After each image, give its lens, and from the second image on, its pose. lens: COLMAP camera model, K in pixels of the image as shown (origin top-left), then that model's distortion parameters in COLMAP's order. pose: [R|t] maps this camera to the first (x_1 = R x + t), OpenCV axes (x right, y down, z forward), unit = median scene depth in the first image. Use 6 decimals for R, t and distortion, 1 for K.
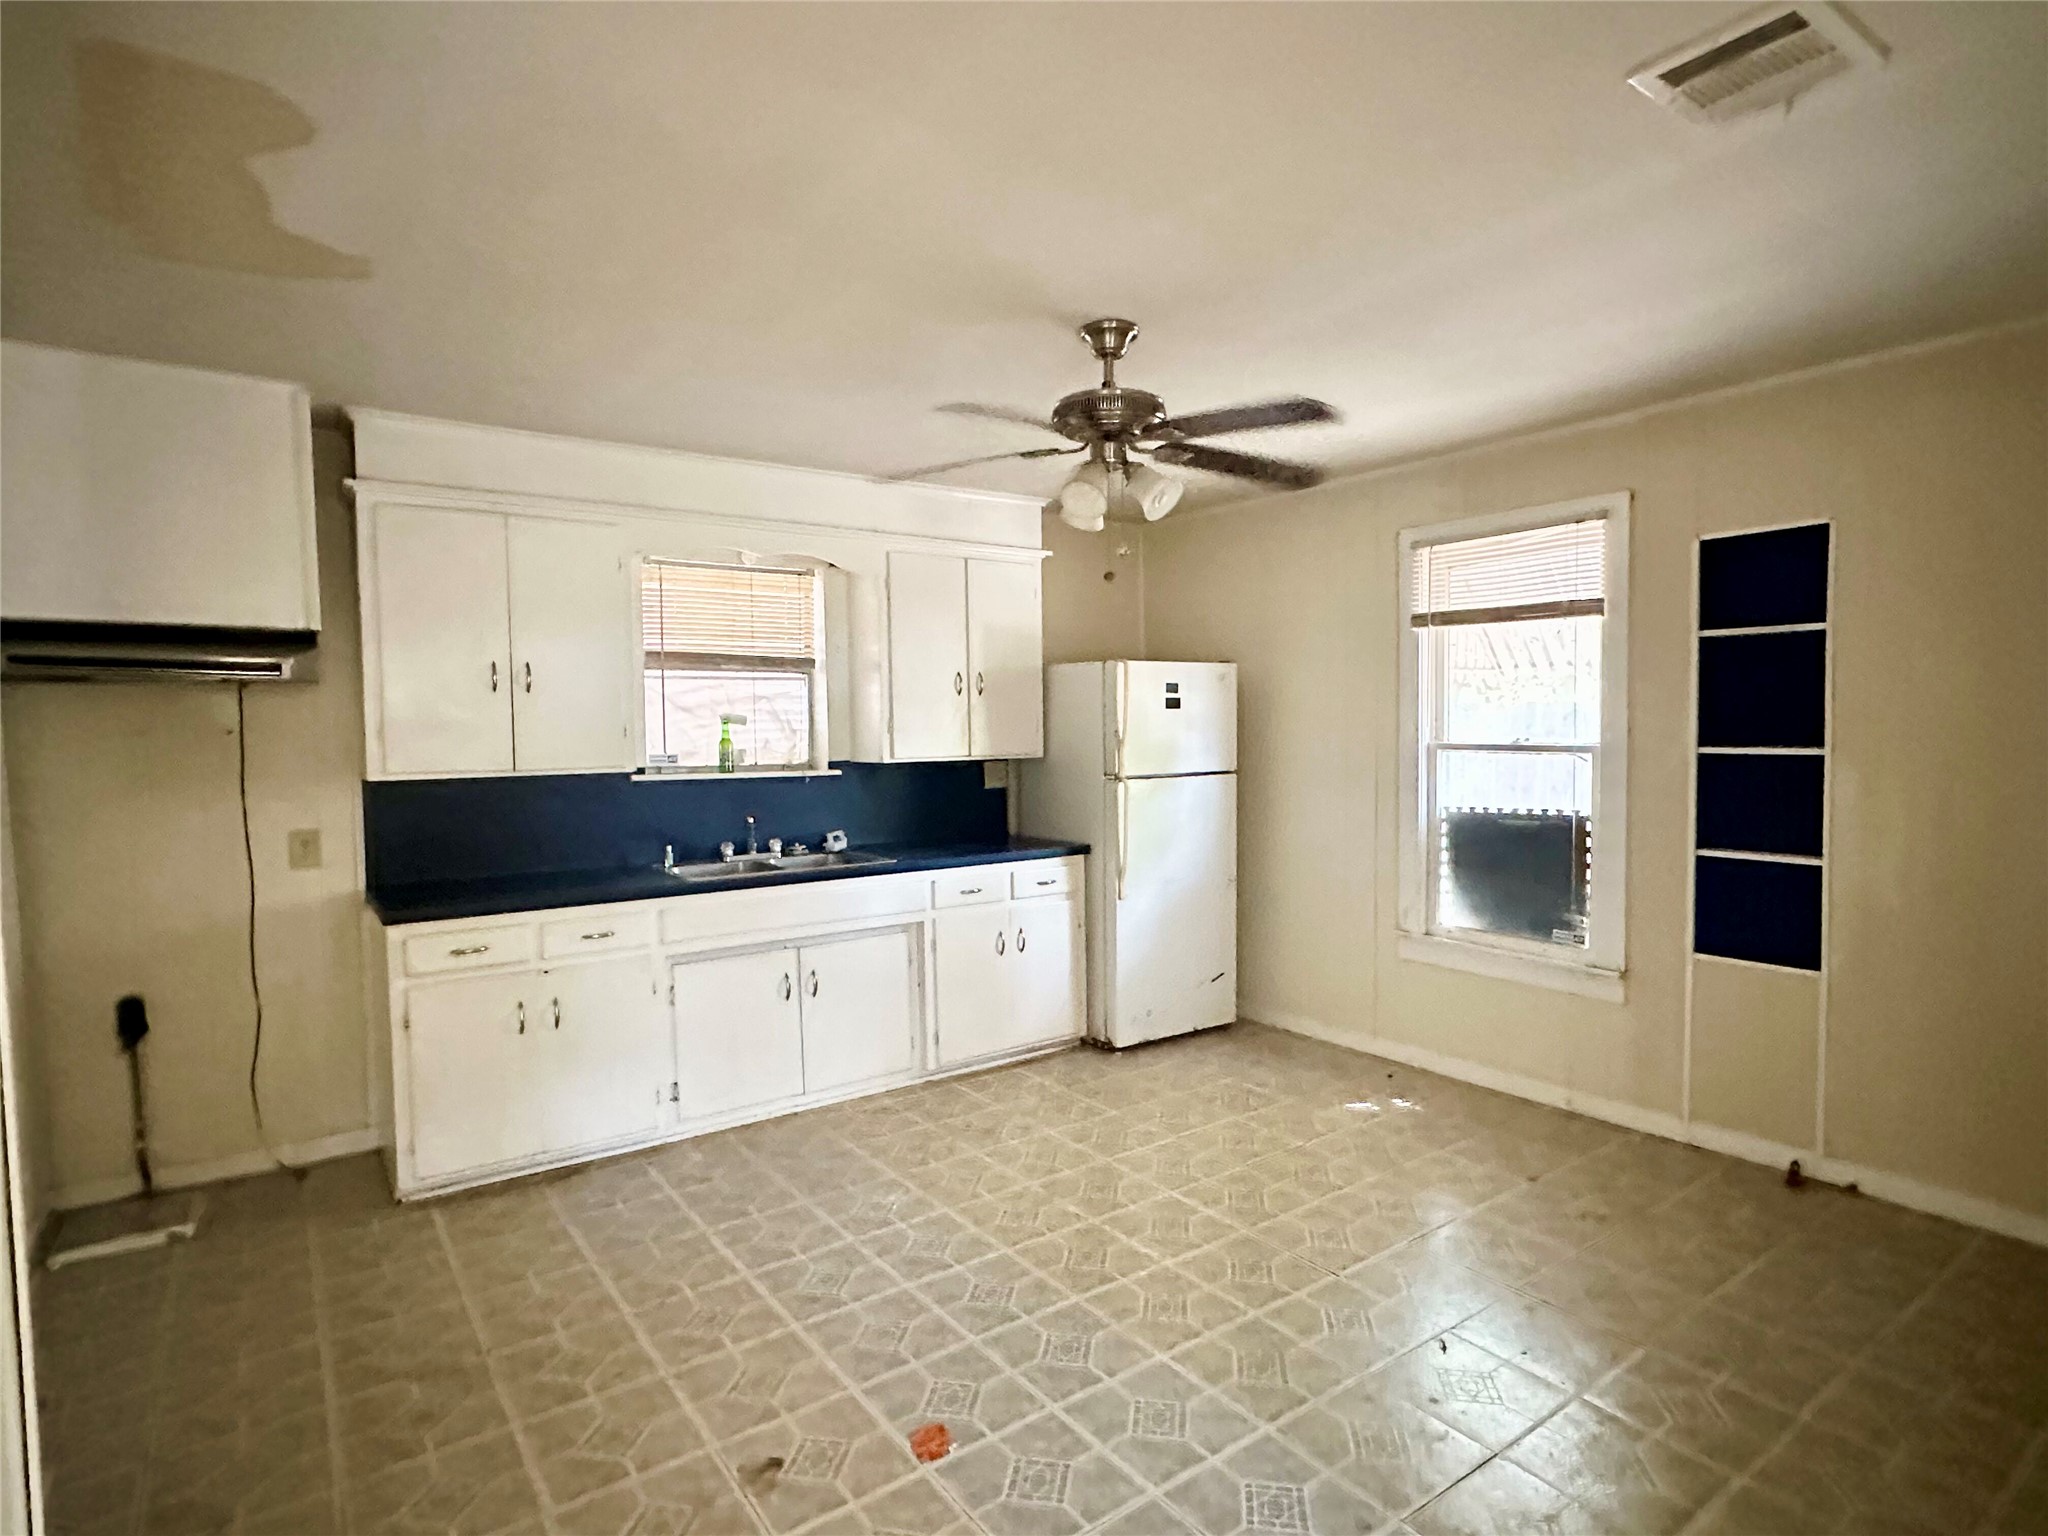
lens RADIAL K [[1070.9, 0, 1018.0], [0, 1070.9, 768.9], [0, 0, 1]] dist [-0.007537, 0.000335]
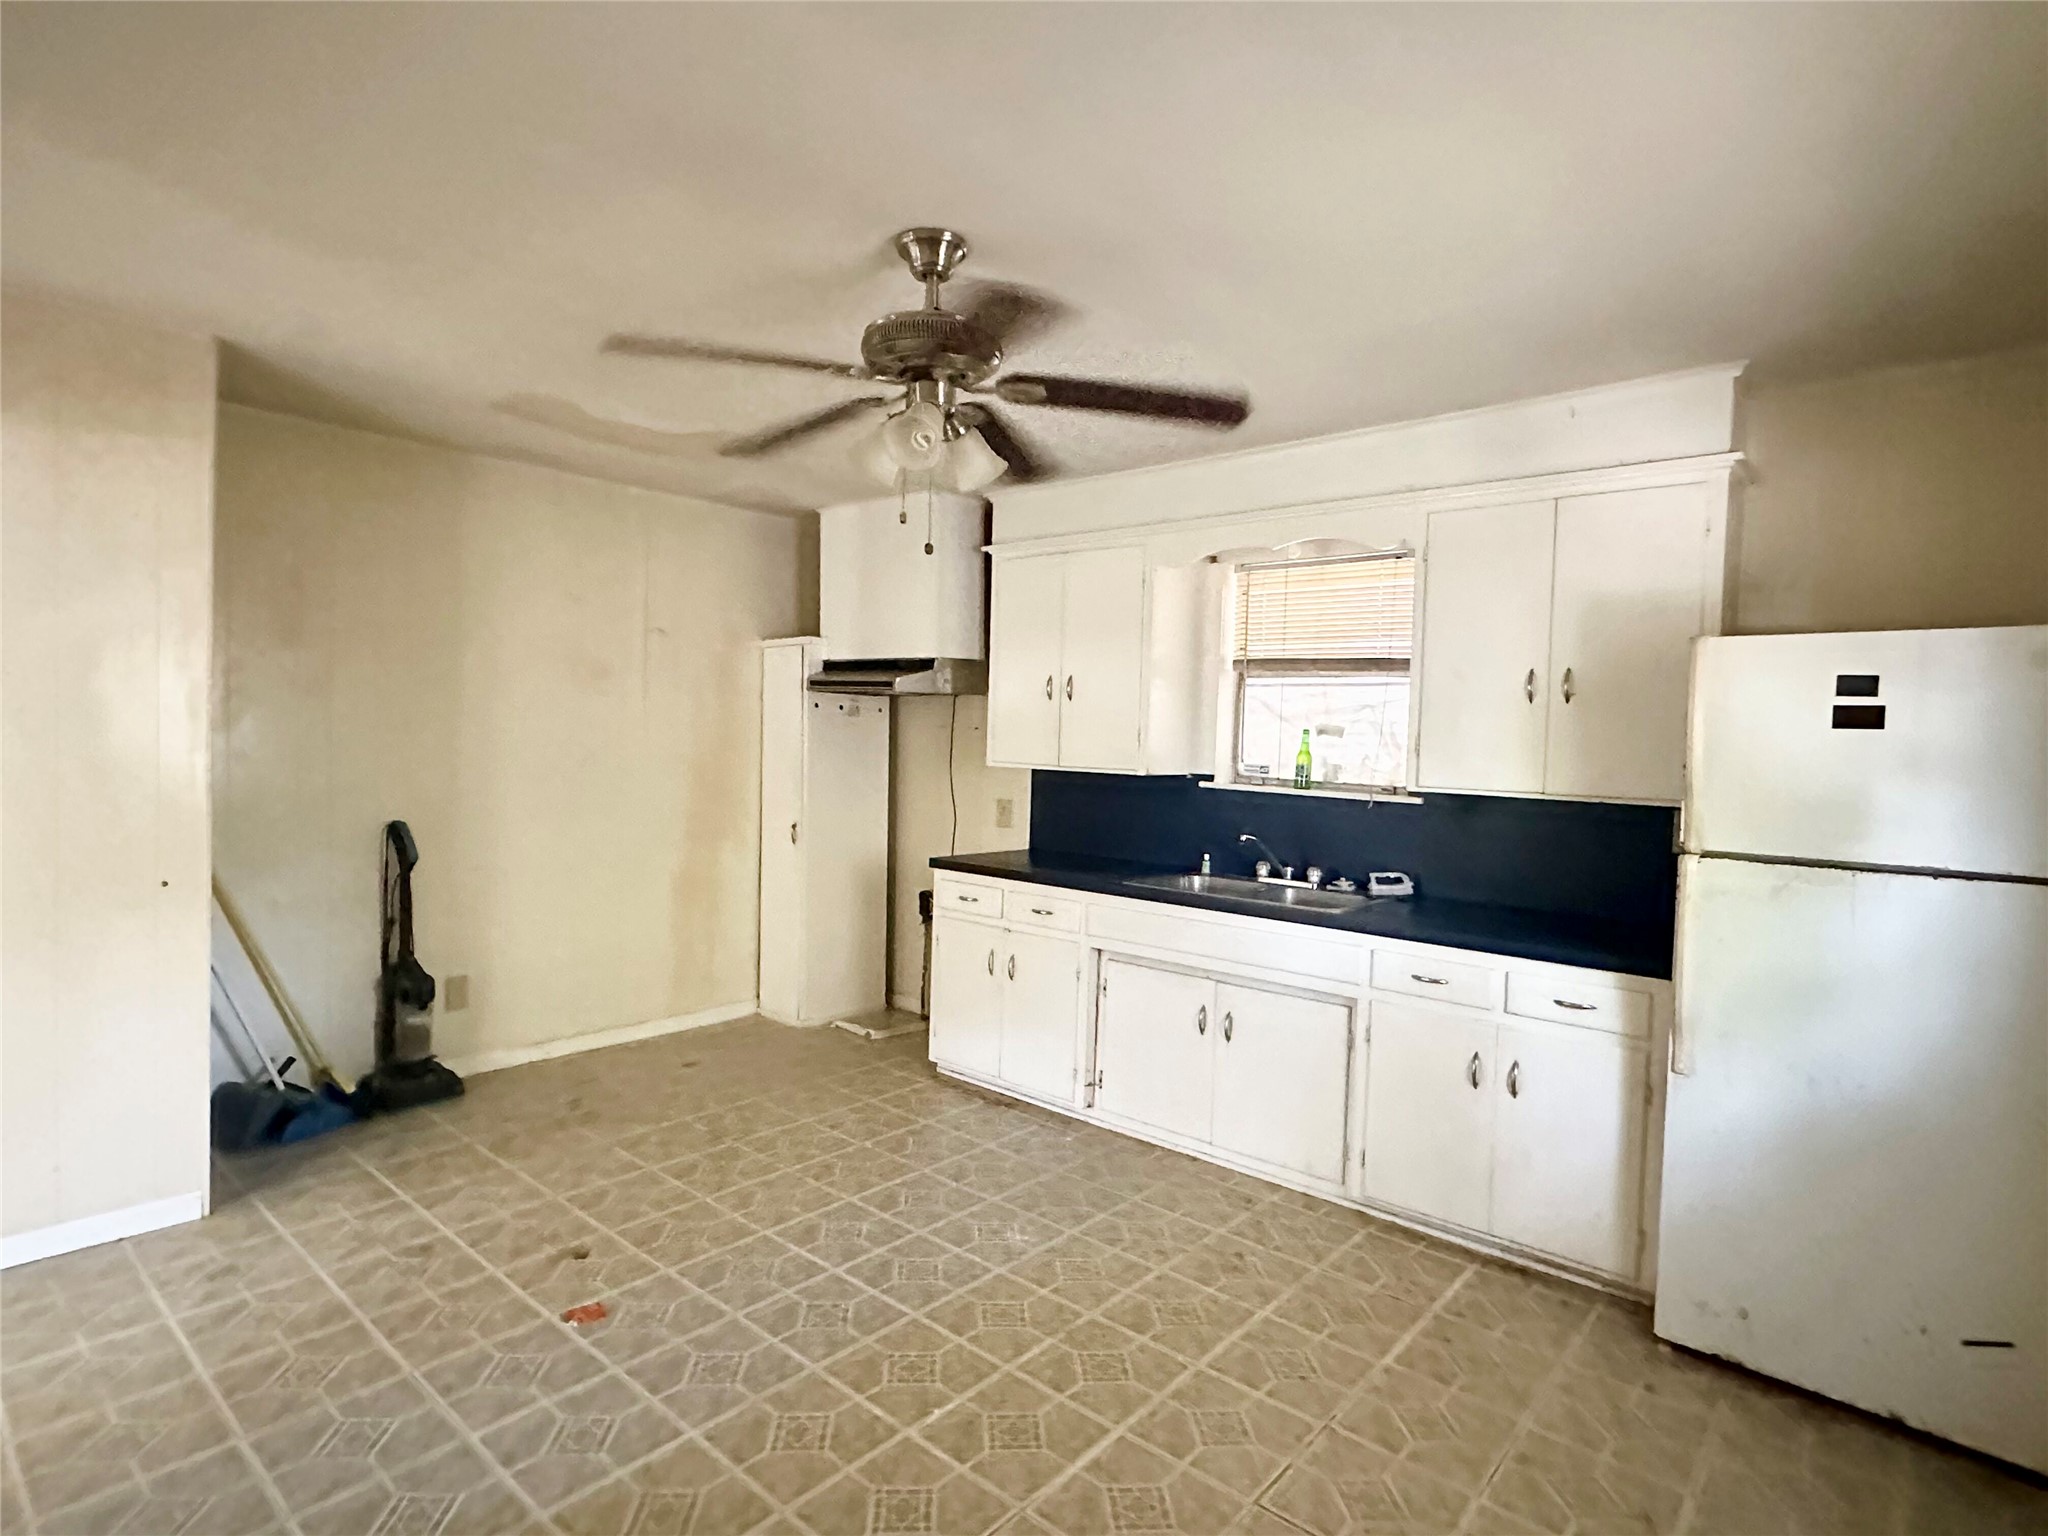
lens RADIAL K [[1070.9, 0, 1019.1], [0, 1070.9, 768.9], [0, 0, 1]] dist [-0.007537, 0.000335]
pose [[0.232205, 0.054246, -0.971153, 0.560626], [-0.072708, 0.996618, 0.038284, -0.030694], [0.969946, 0.061721, 0.235364, 0.553218]]
